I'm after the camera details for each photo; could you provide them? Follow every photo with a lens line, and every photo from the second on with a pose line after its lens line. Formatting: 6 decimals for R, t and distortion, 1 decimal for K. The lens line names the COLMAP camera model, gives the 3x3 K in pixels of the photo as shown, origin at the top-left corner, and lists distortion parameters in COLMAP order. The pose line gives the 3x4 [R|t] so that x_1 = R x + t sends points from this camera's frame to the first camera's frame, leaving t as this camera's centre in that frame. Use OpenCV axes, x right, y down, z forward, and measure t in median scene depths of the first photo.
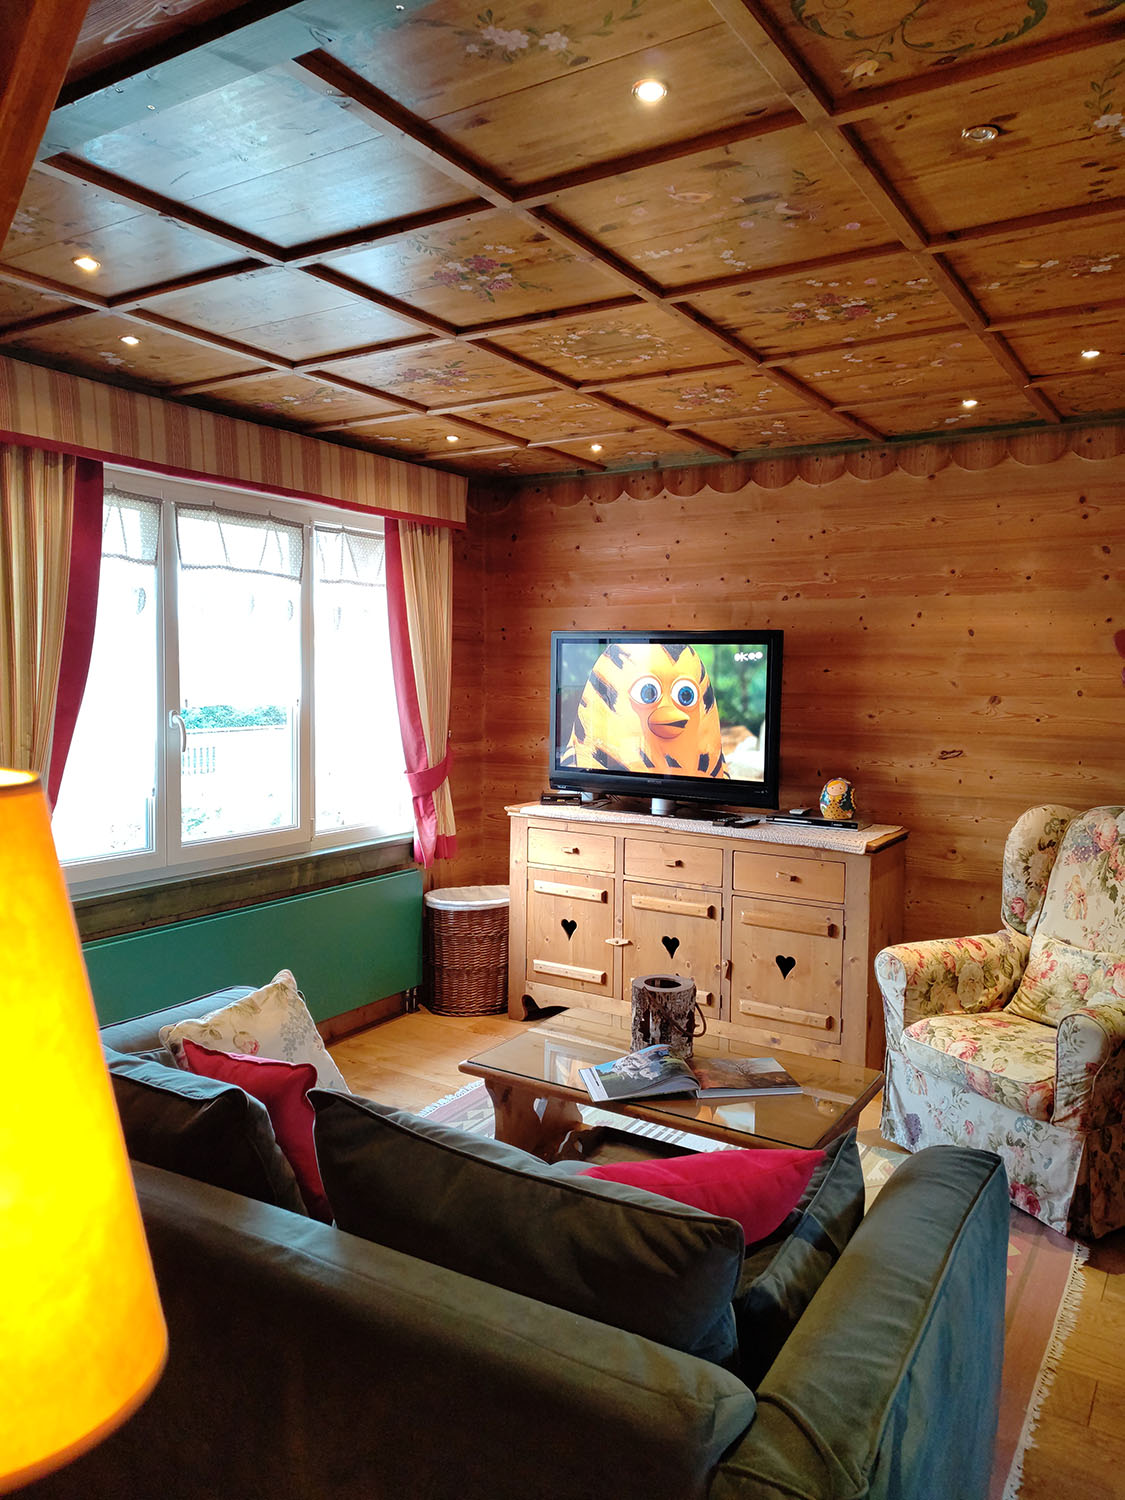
lens RADIAL K [[1093.4, 0, 558.5], [0, 1093.4, 754.2], [0, 0, 1]] dist [0.025042, -0.017828]
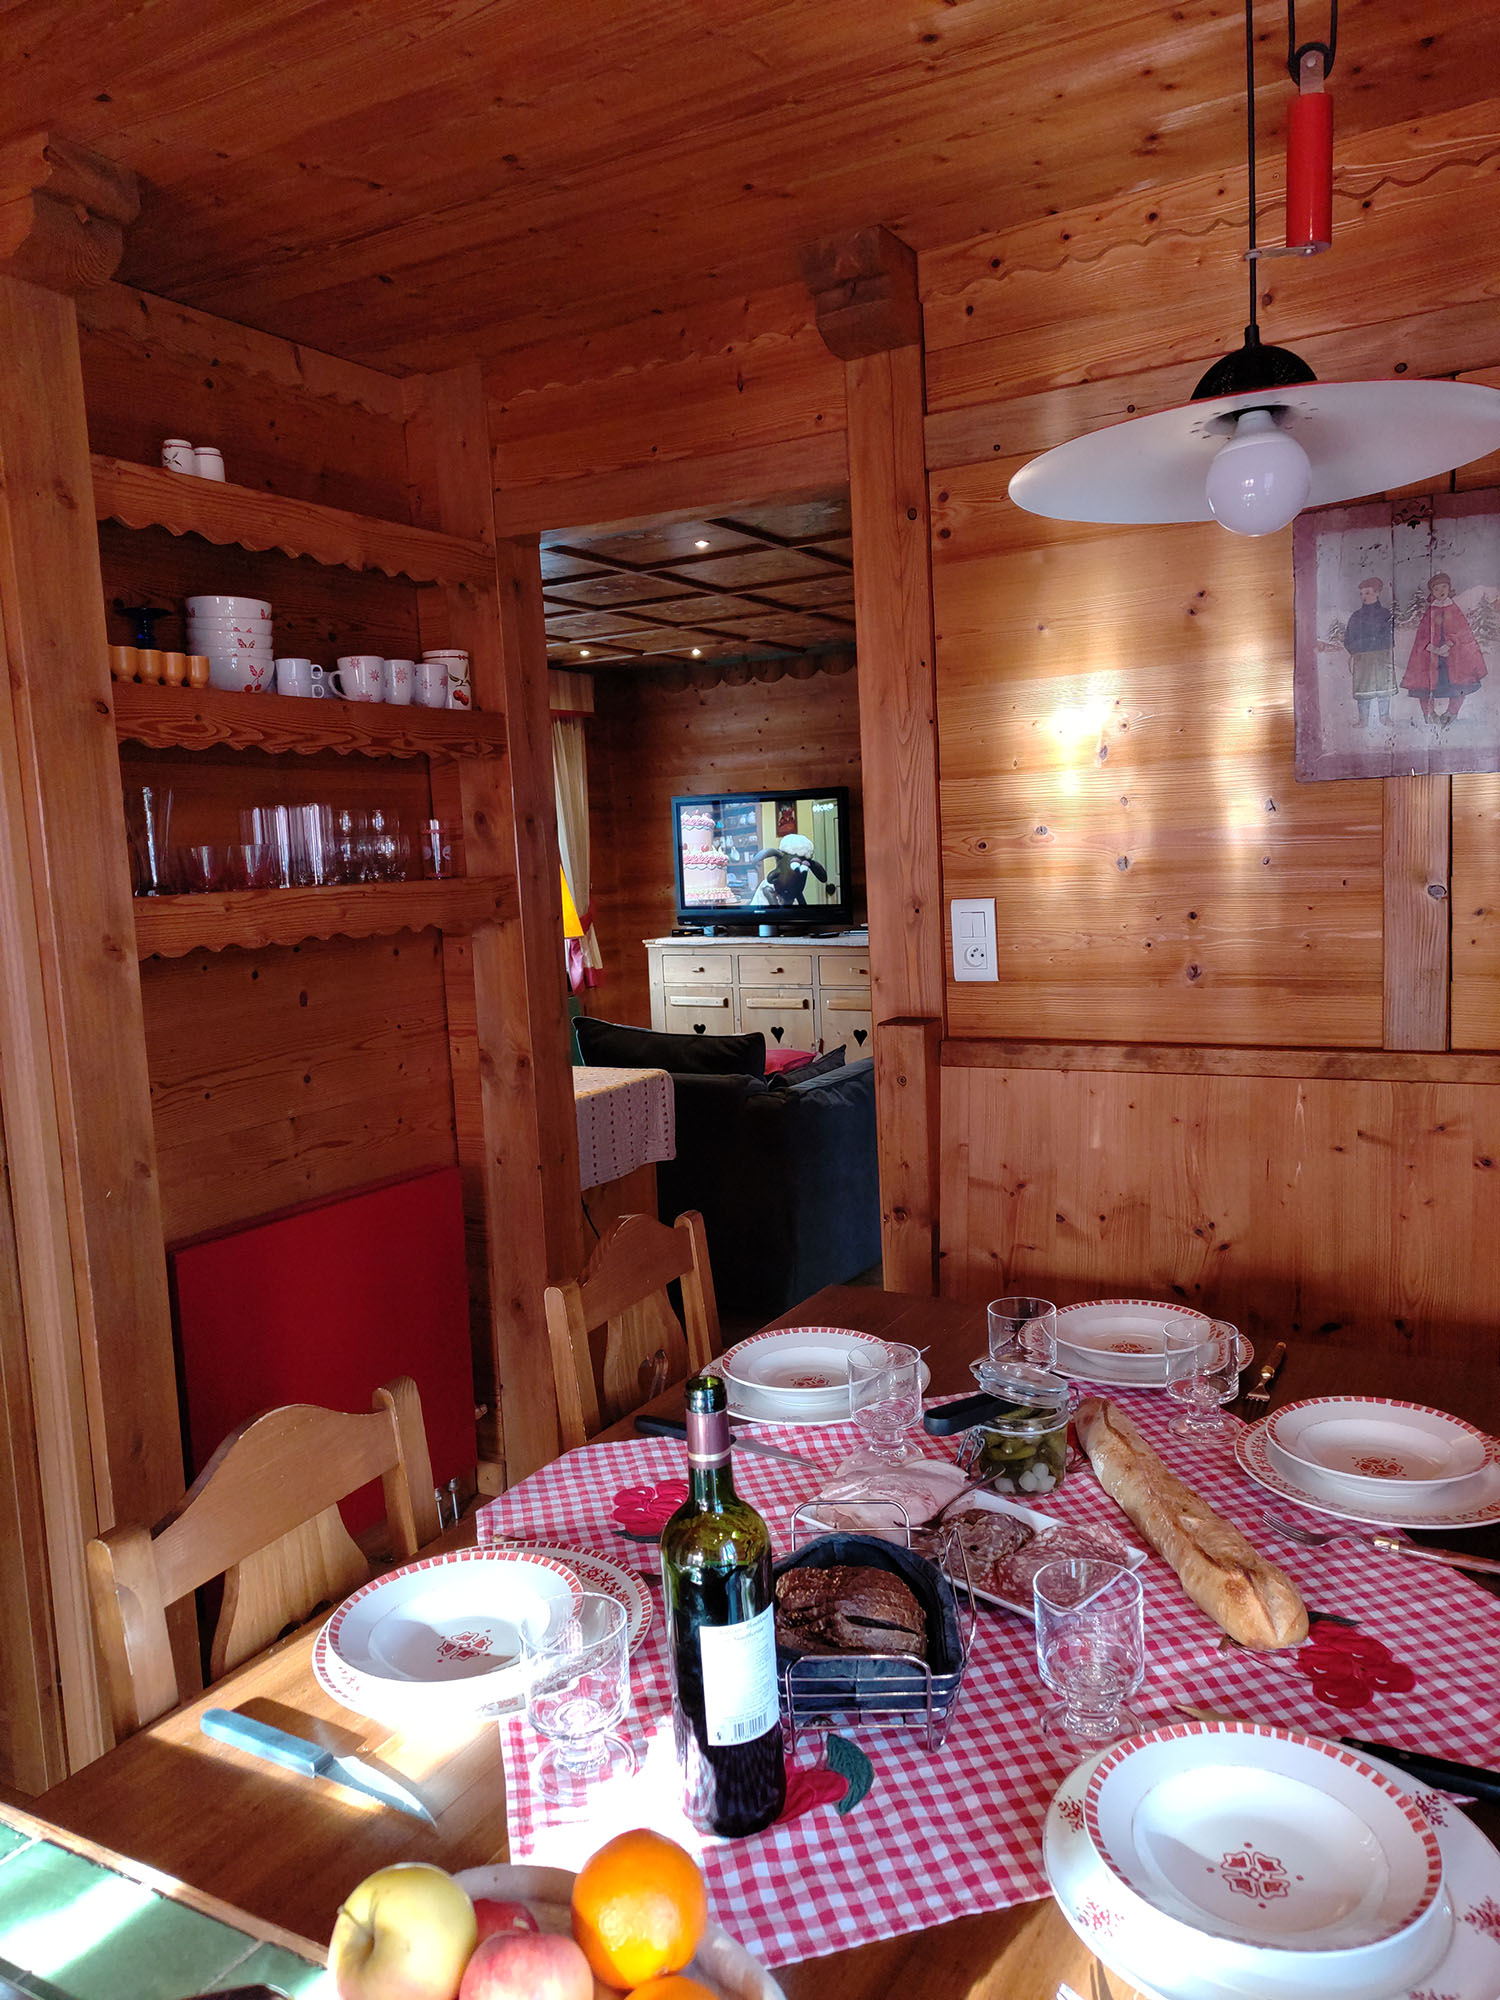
lens RADIAL K [[1457.9, 0, 760.6], [0, 1457.9, 989.2], [0, 0, 1]] dist [0.025042, -0.017828]
pose [[0.996751, -0.065875, 0.046356, 0.004347], [0.064373, 0.997374, 0.033180, 0.057441], [-0.048420, -0.030088, 0.998374, -0.671830]]
